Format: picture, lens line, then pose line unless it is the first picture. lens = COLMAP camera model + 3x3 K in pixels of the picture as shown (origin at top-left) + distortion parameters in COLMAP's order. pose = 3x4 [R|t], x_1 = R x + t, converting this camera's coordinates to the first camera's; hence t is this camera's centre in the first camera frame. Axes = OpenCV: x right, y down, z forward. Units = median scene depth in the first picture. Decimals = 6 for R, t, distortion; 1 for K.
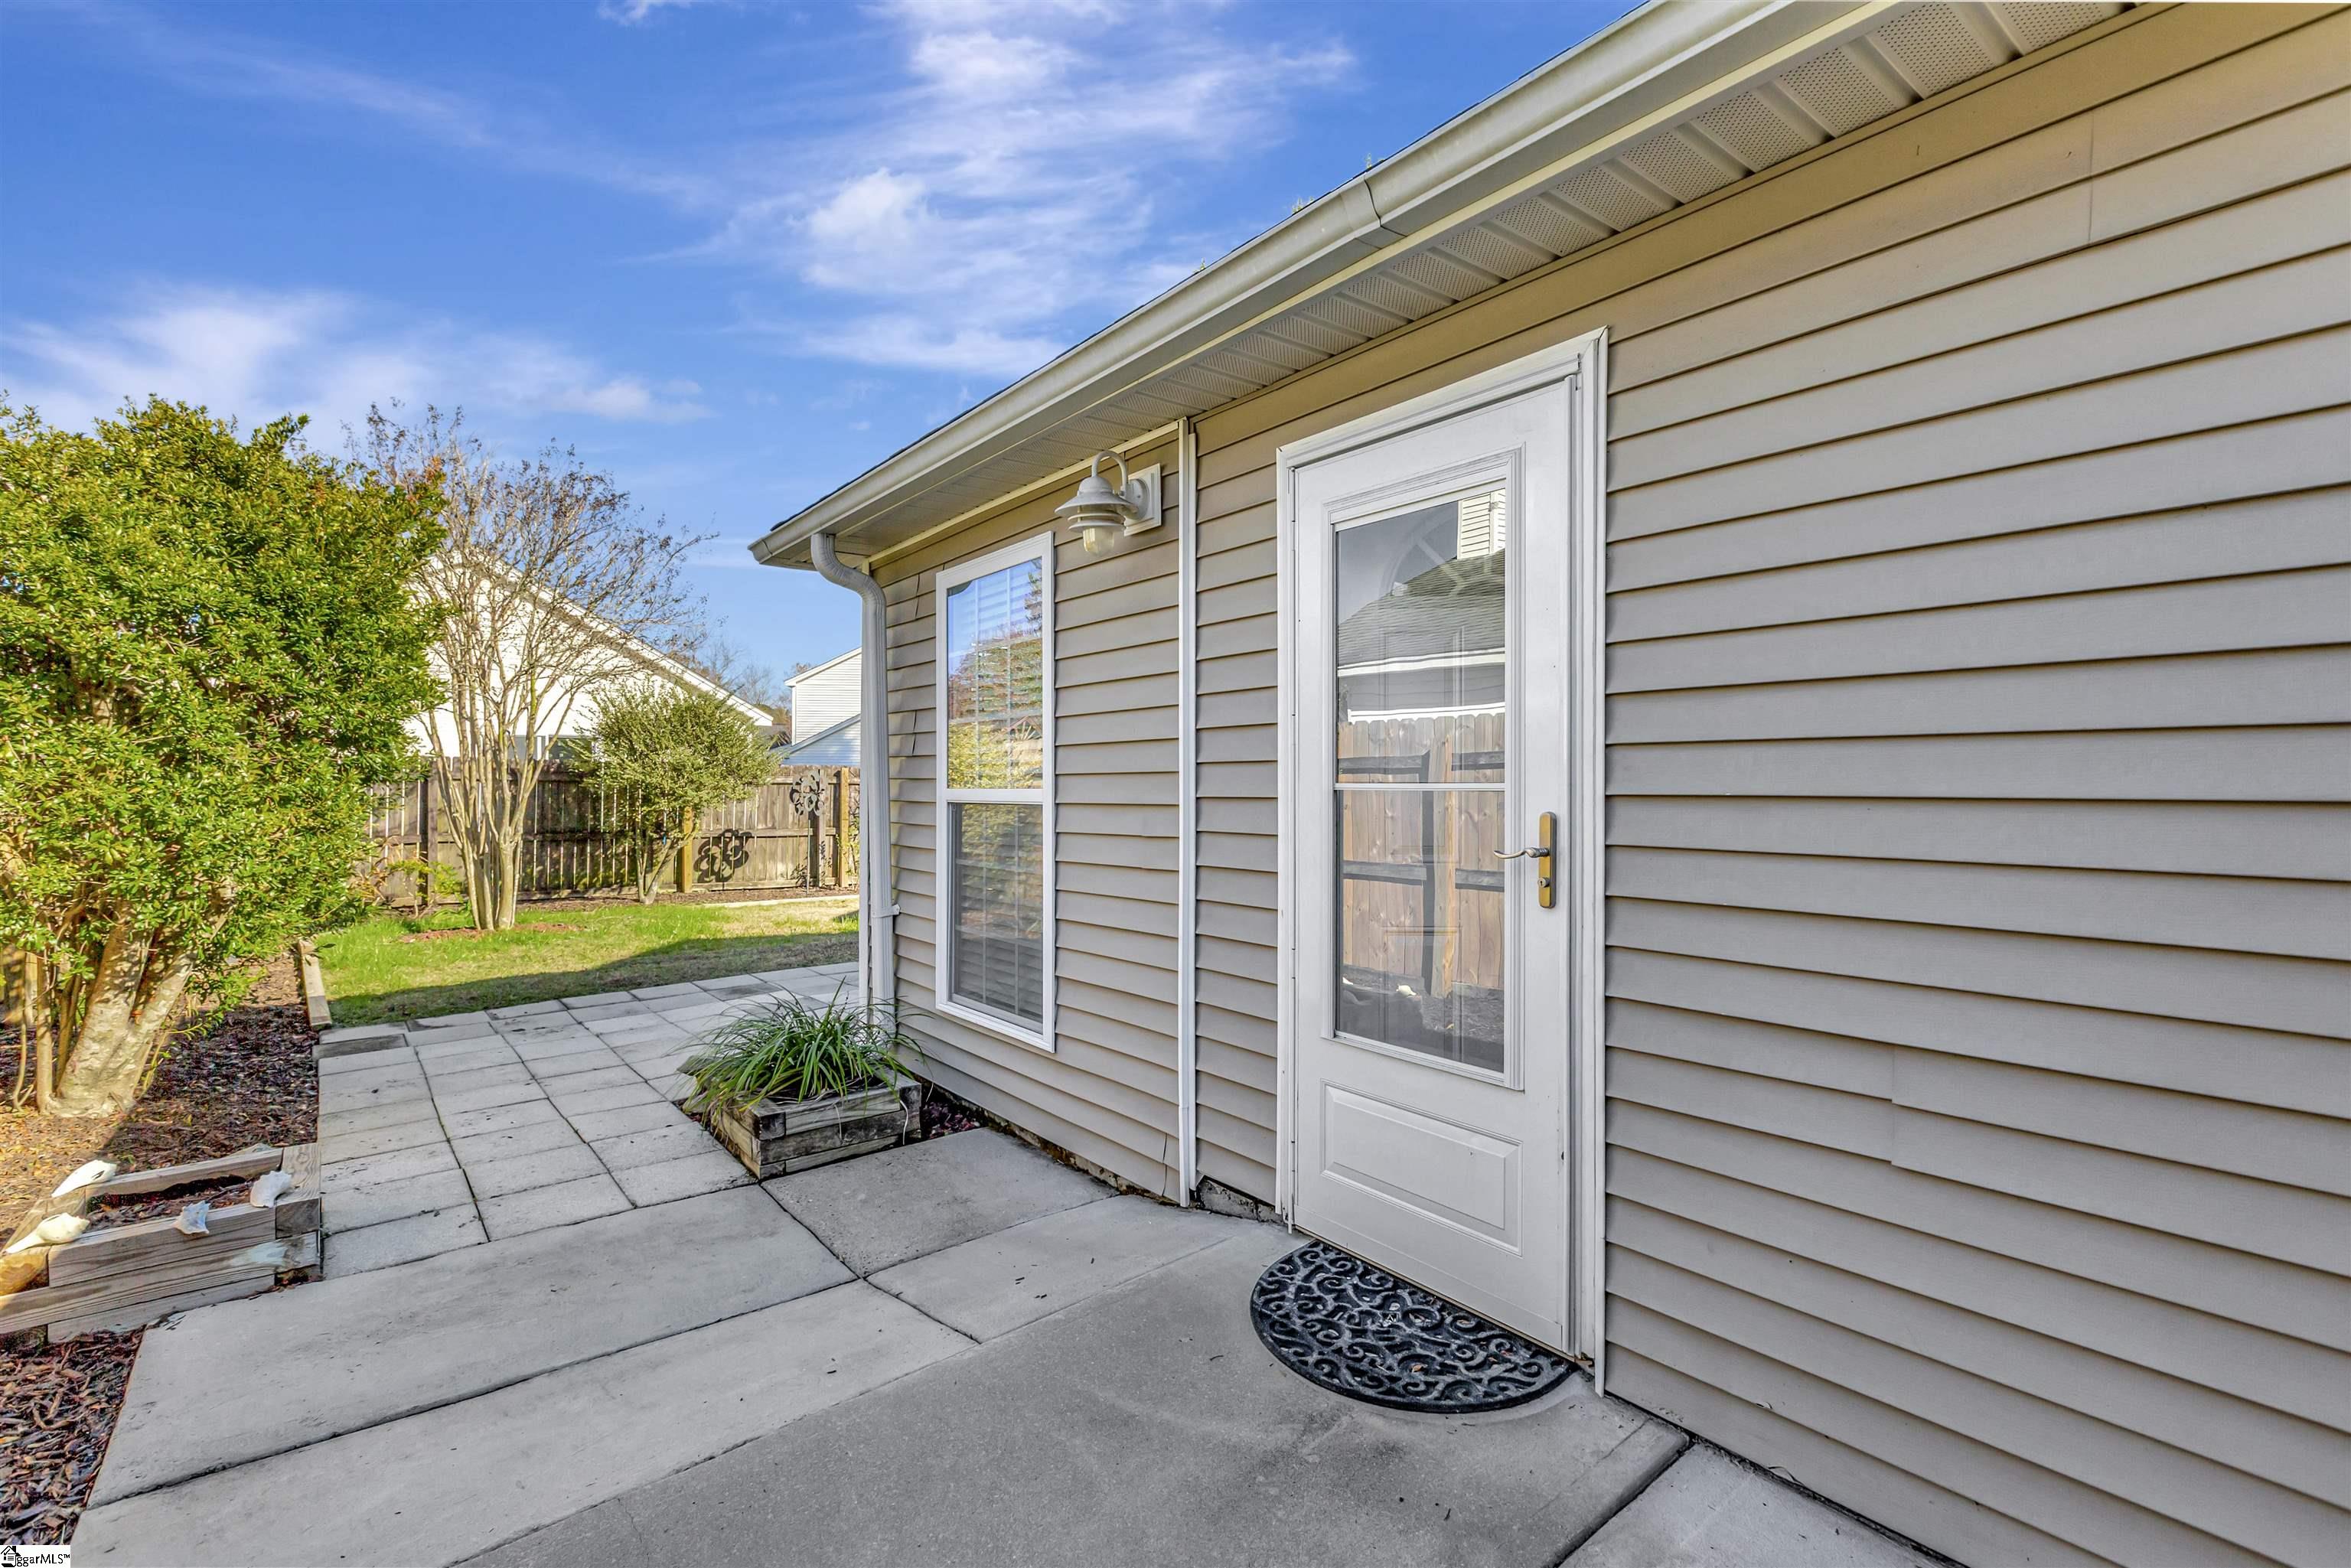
lens RADIAL K [[1071.4, 0, 1173.9], [0, 1071.4, 789.3], [0, 0, 1]] dist [0.000198, 0.000644]
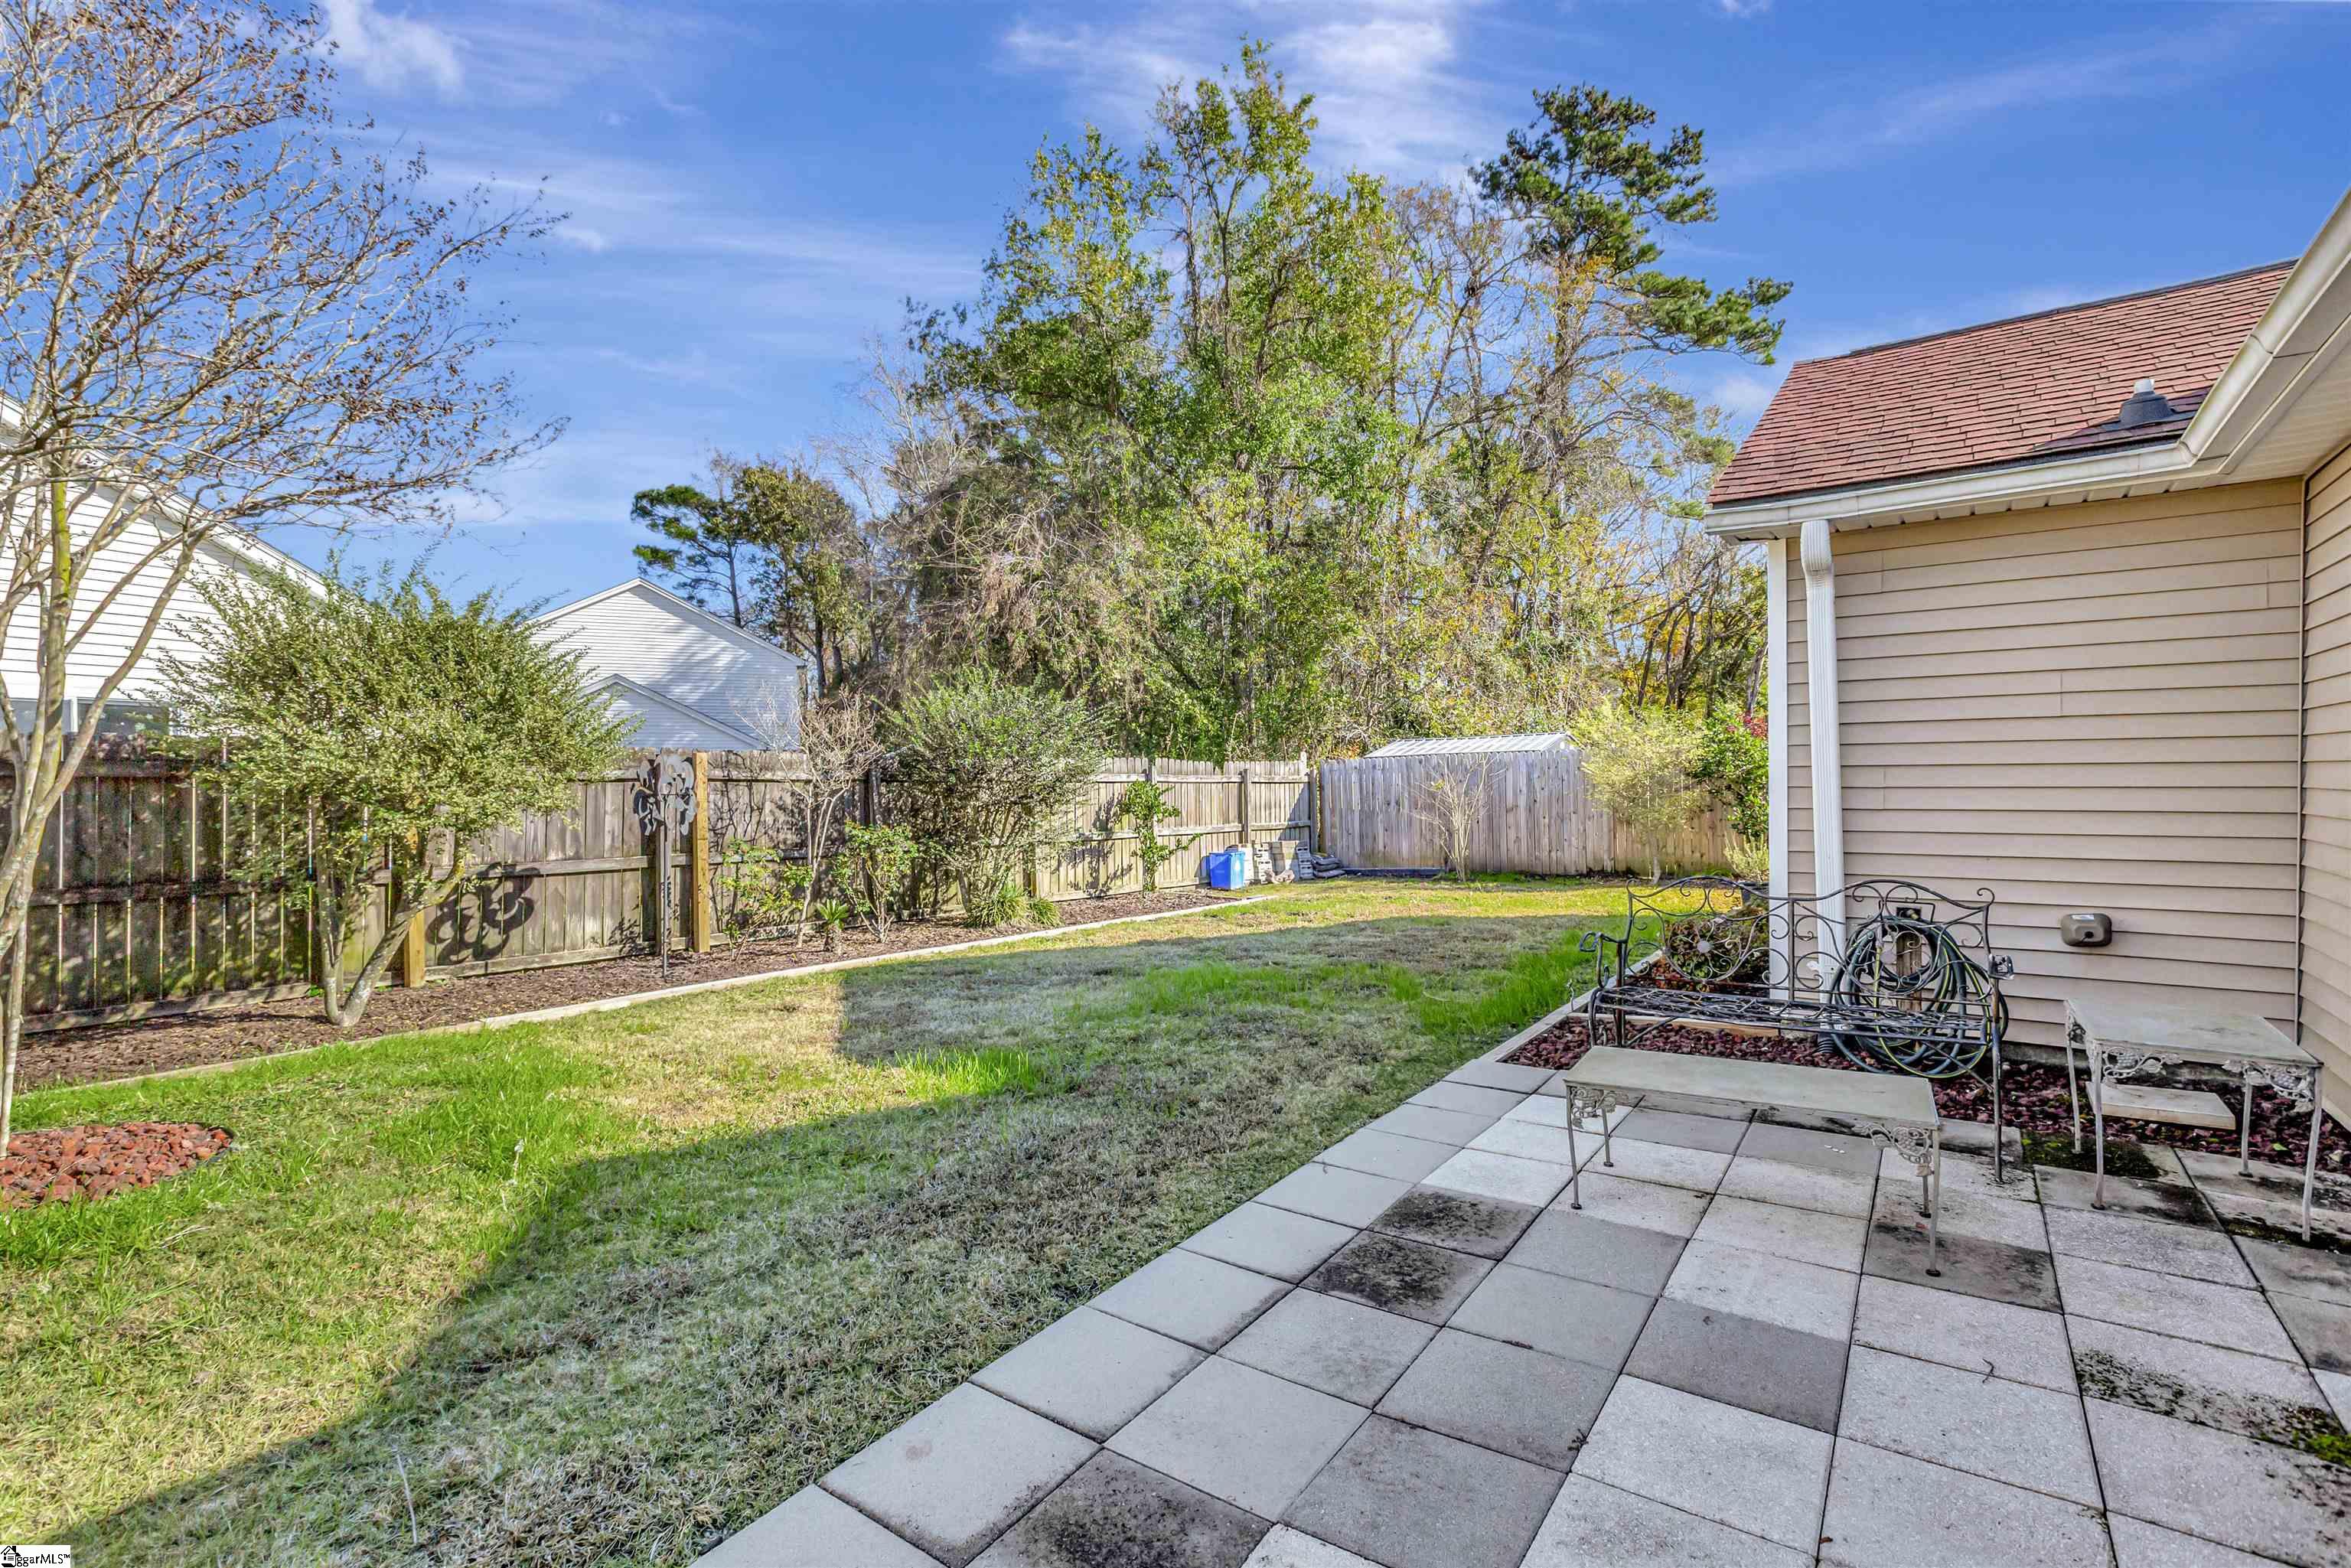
lens RADIAL K [[1071.4, 0, 1175.7], [0, 1071.4, 779.9], [0, 0, 1]] dist [0.000198, 0.000644]
pose [[0.962586, -0.014365, 0.270597, -0.231839], [0.015581, 0.999876, -0.002349, 0.000825], [-0.270529, 0.006477, 0.962690, 0.380843]]
